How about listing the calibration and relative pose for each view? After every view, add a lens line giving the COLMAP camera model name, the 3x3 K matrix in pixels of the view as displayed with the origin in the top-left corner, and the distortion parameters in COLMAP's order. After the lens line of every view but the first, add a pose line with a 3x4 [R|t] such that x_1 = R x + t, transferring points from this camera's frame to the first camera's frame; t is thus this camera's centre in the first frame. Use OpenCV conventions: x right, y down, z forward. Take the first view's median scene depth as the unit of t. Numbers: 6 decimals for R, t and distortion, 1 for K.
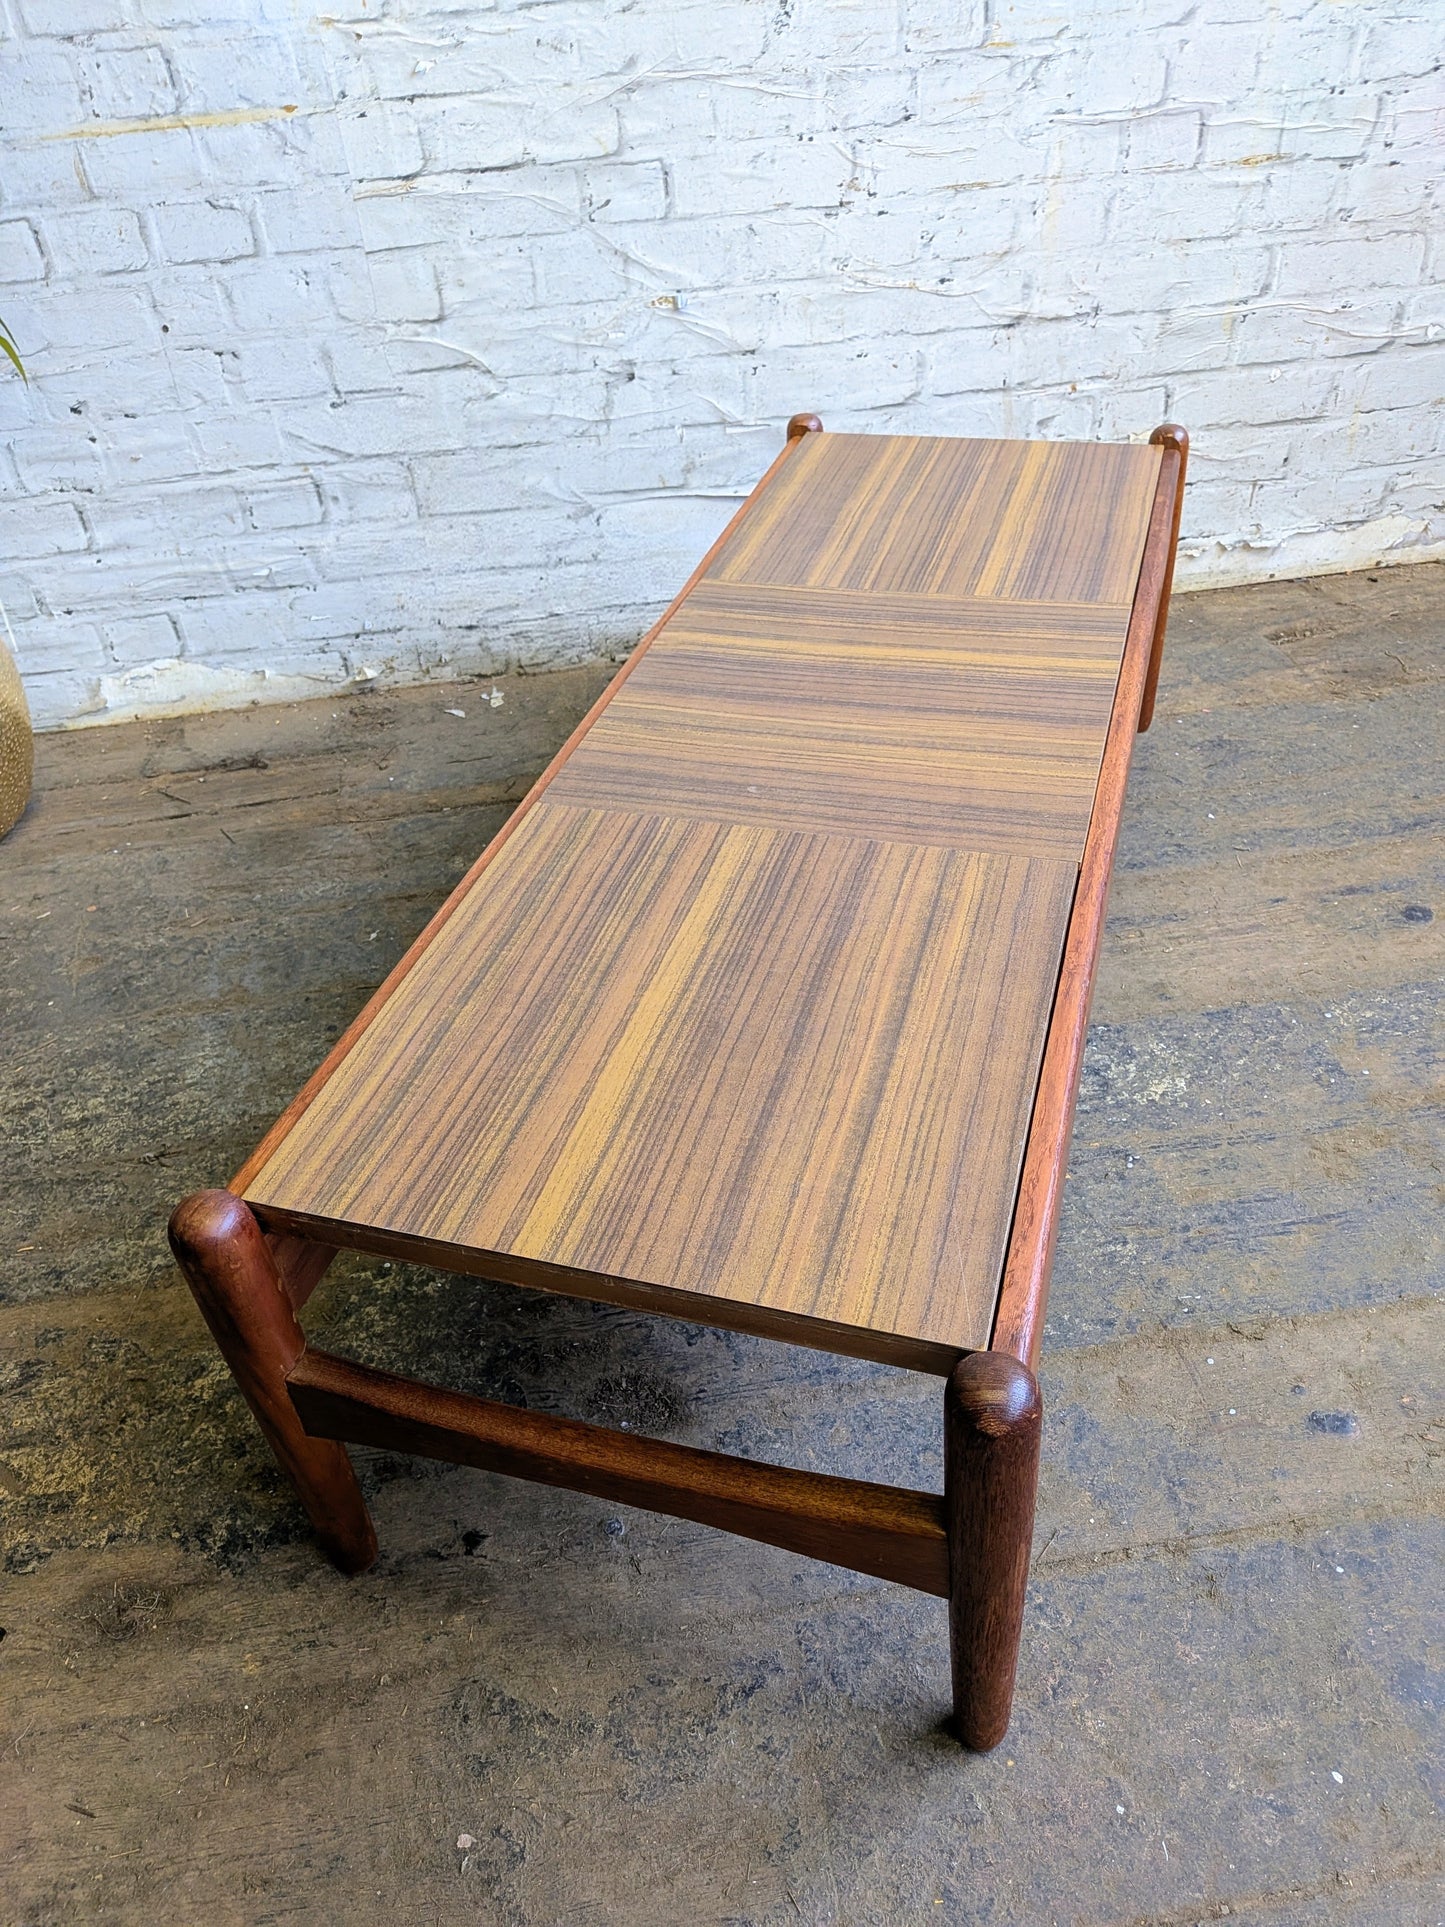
lens RADIAL K [[1398.0, 0, 736.3], [0, 1398.0, 965.2], [0, 0, 1]] dist [-0.004051, -0.006887]
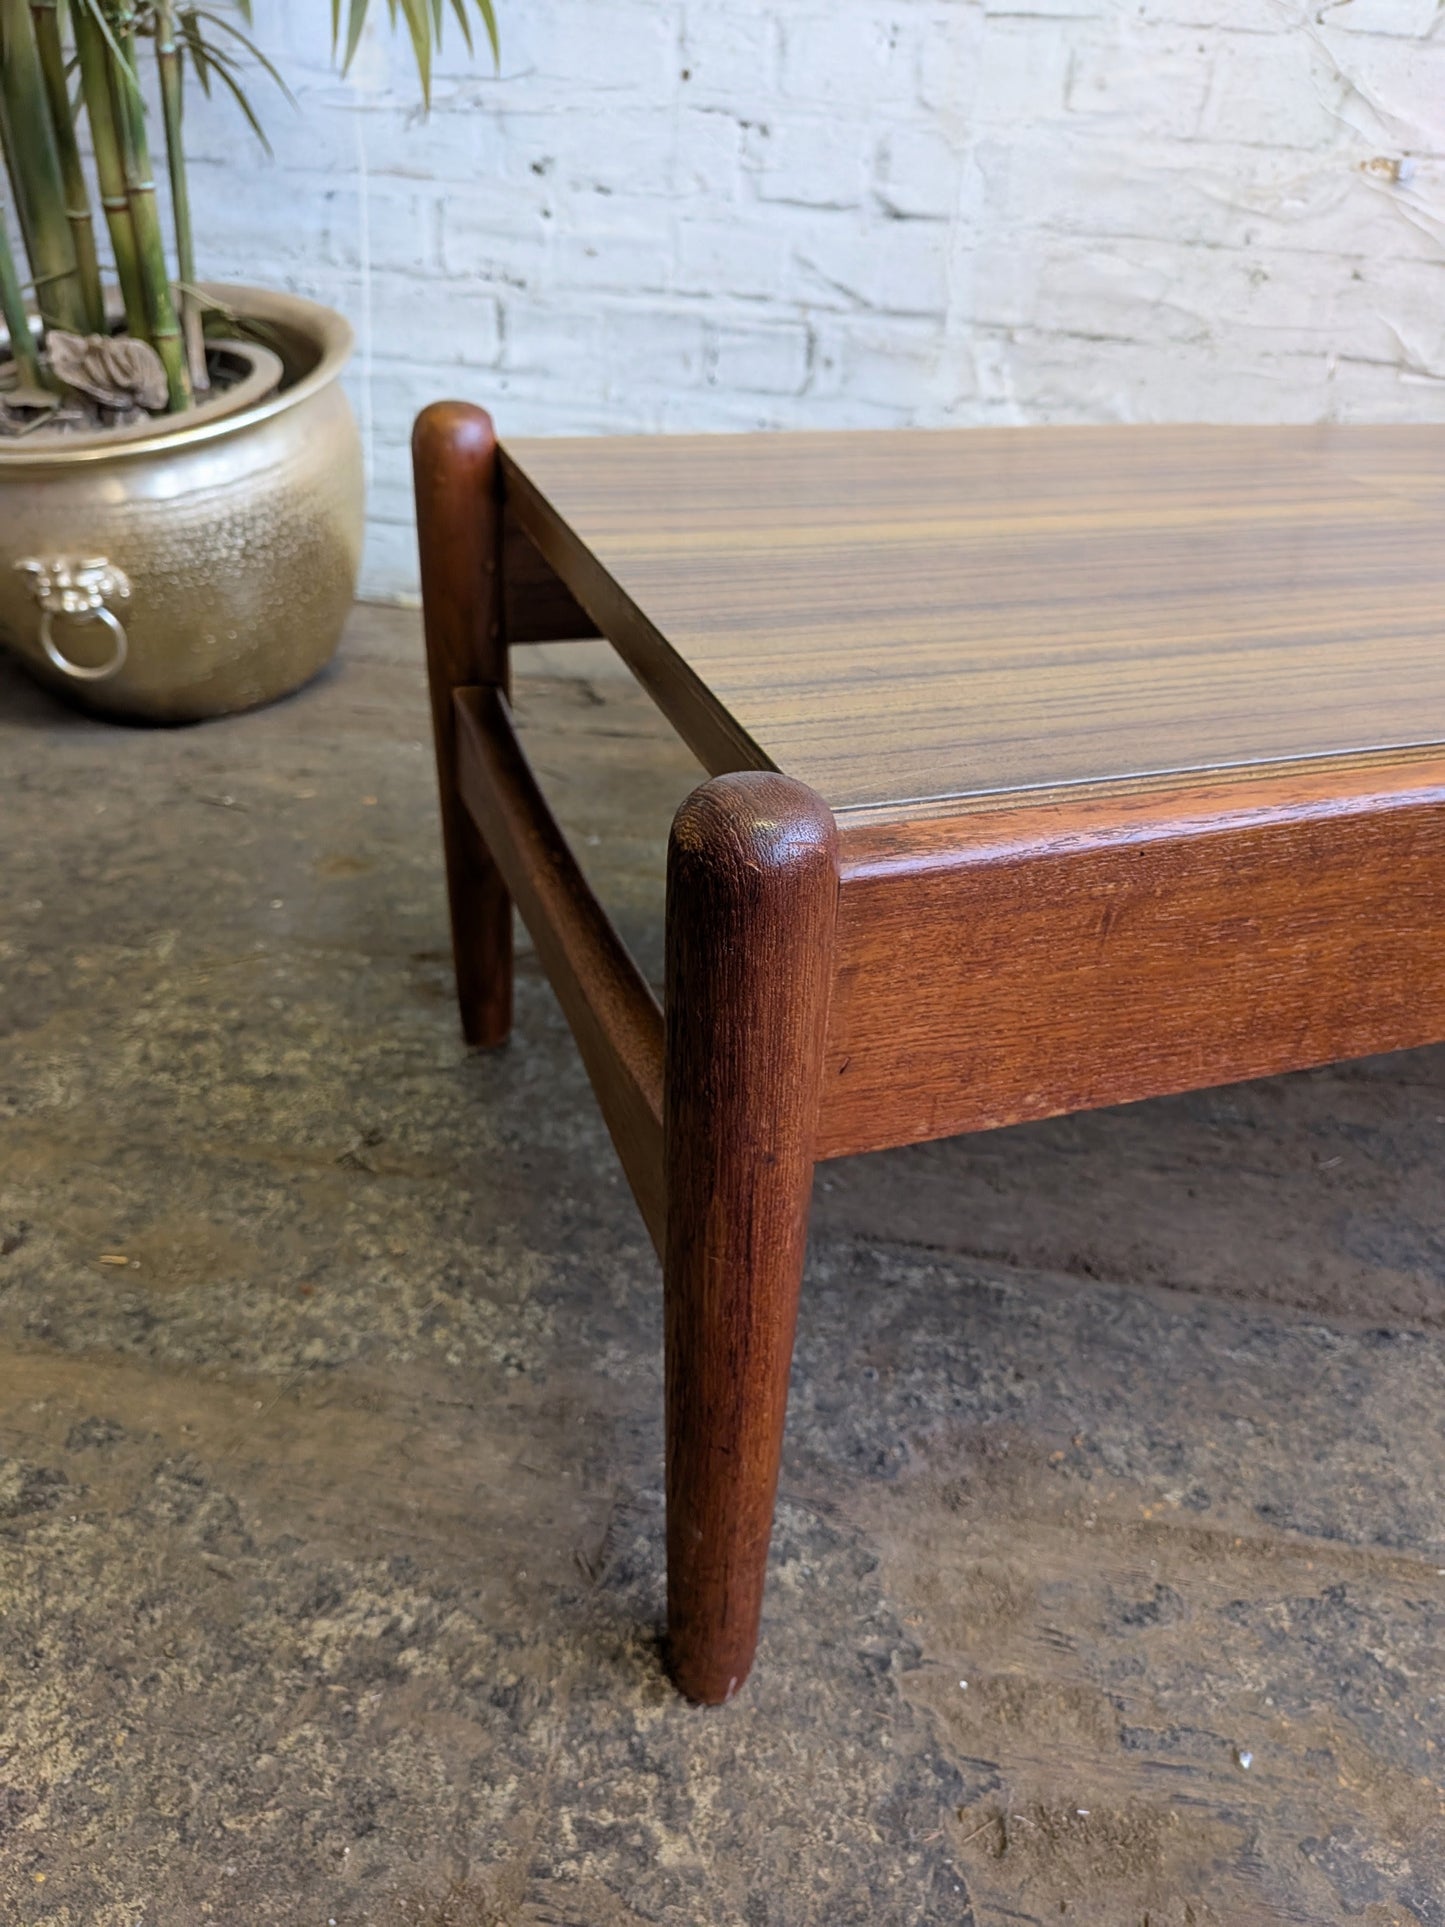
lens RADIAL K [[1419.3, 0, 718.4], [0, 1419.3, 991.4], [0, 0, 1]] dist [-0.000357, -0.022505]
pose [[0.952240, 0.254916, -0.168097, -0.147566], [-0.268970, 0.960845, -0.066568, 0.050492], [0.144545, 0.108602, 0.983520, 0.329349]]
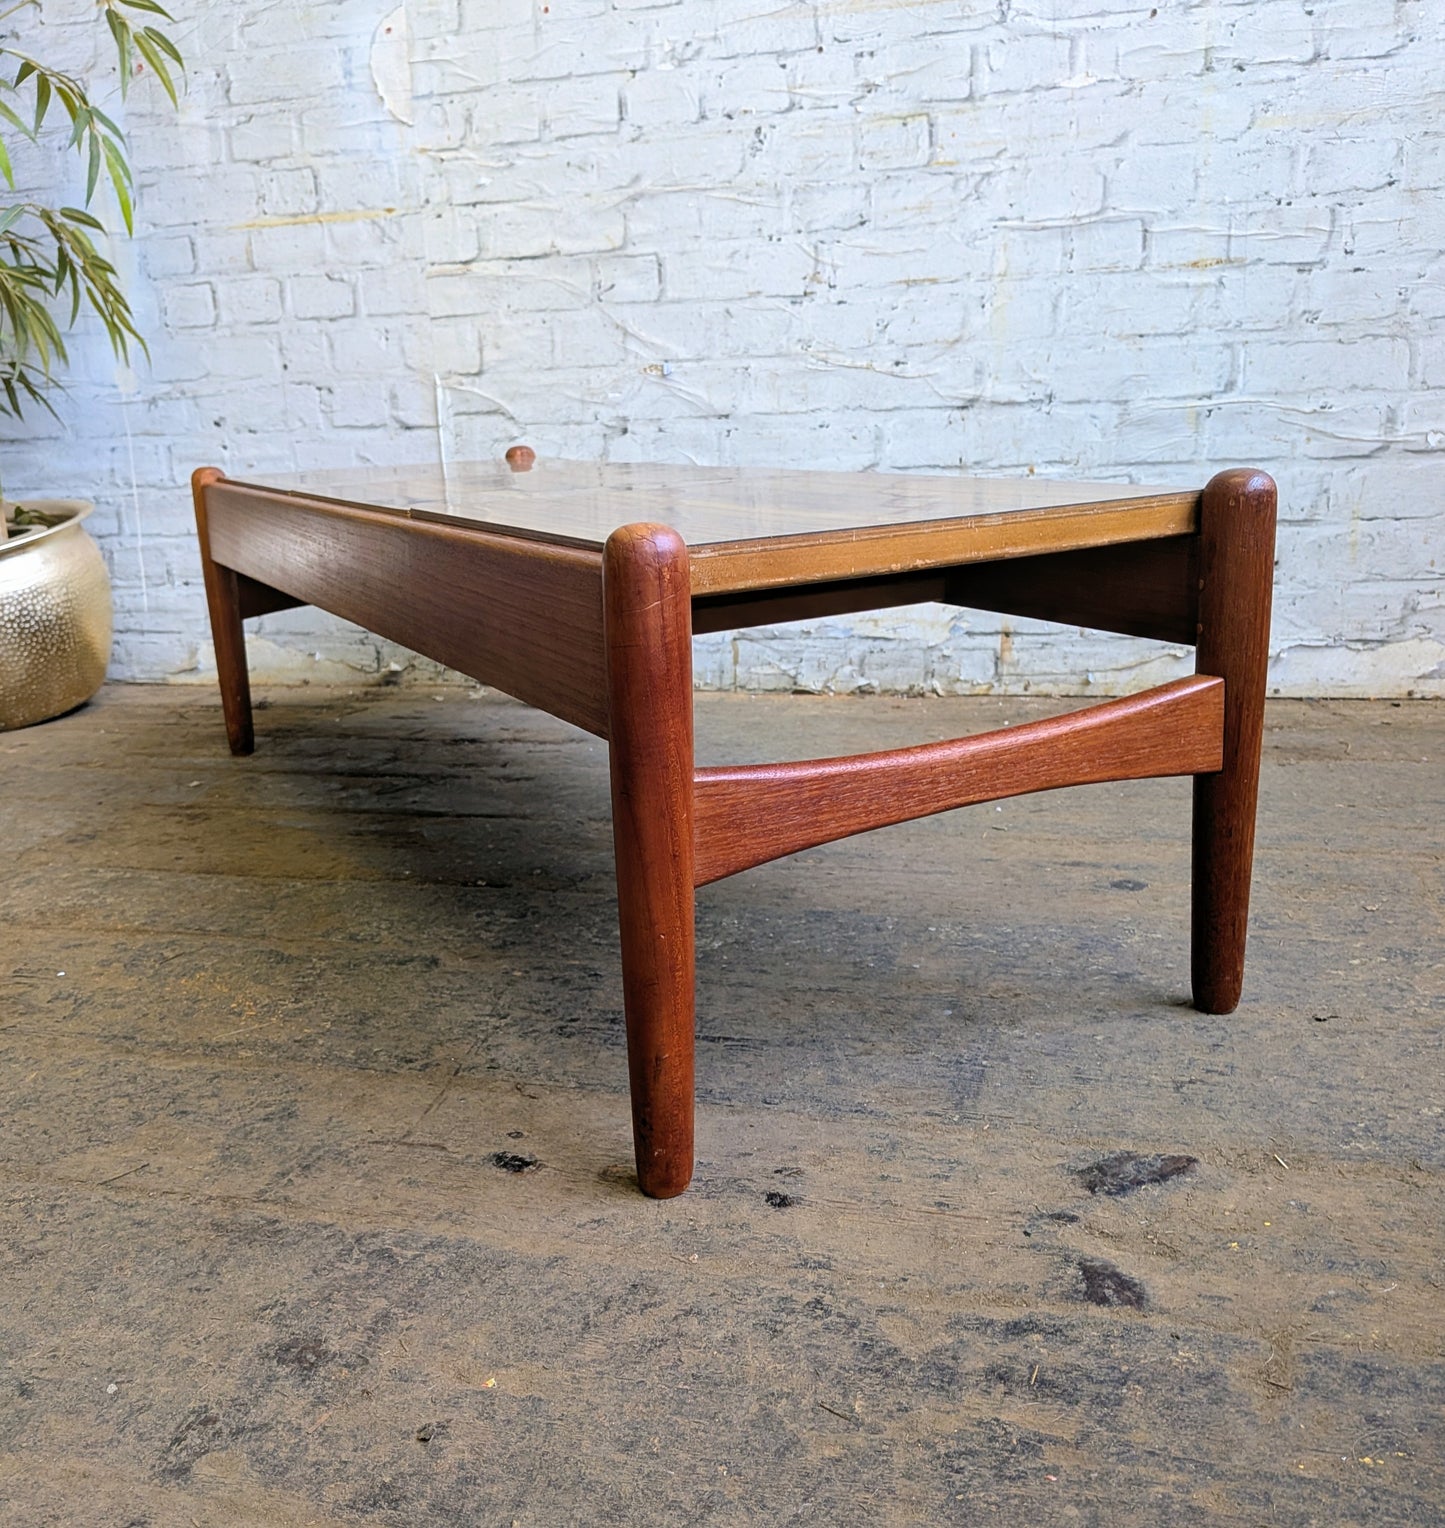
lens RADIAL K [[1393.8, 0, 701.2], [0, 1393.8, 783.0], [0, 0, 1]] dist [0.086962, -0.158464]
pose [[0.916664, 0.130594, -0.377719, 0.493545], [-0.264733, 0.906439, -0.329068, 0.224093], [0.299405, 0.401639, 0.865472, 0.140689]]
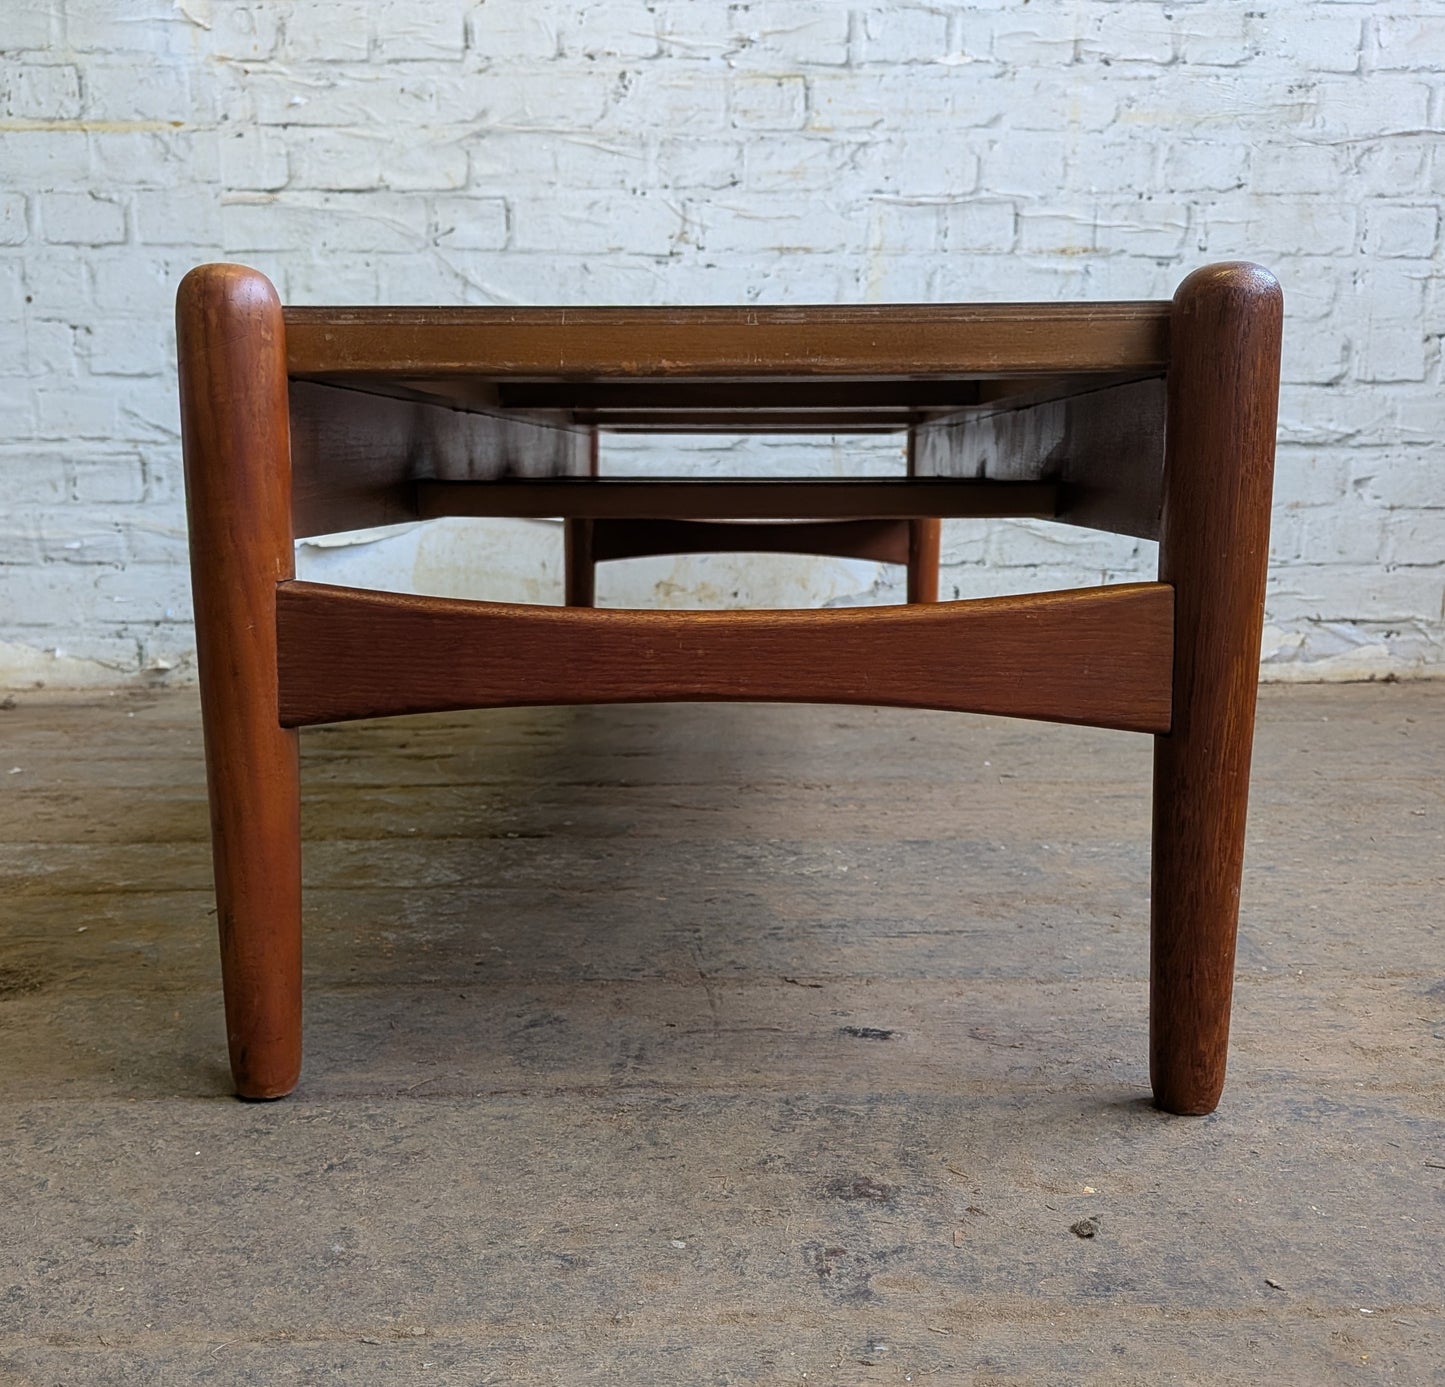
lens RADIAL K [[1528.2, 0, 694.9], [0, 1528.2, 822.4], [0, 0, 1]] dist [0.090817, -0.179560]
pose [[0.991929, 0.087994, -0.091291, 0.243360], [-0.119138, 0.893223, -0.433543, 0.358772], [0.043394, 0.440920, 0.896497, 0.137612]]
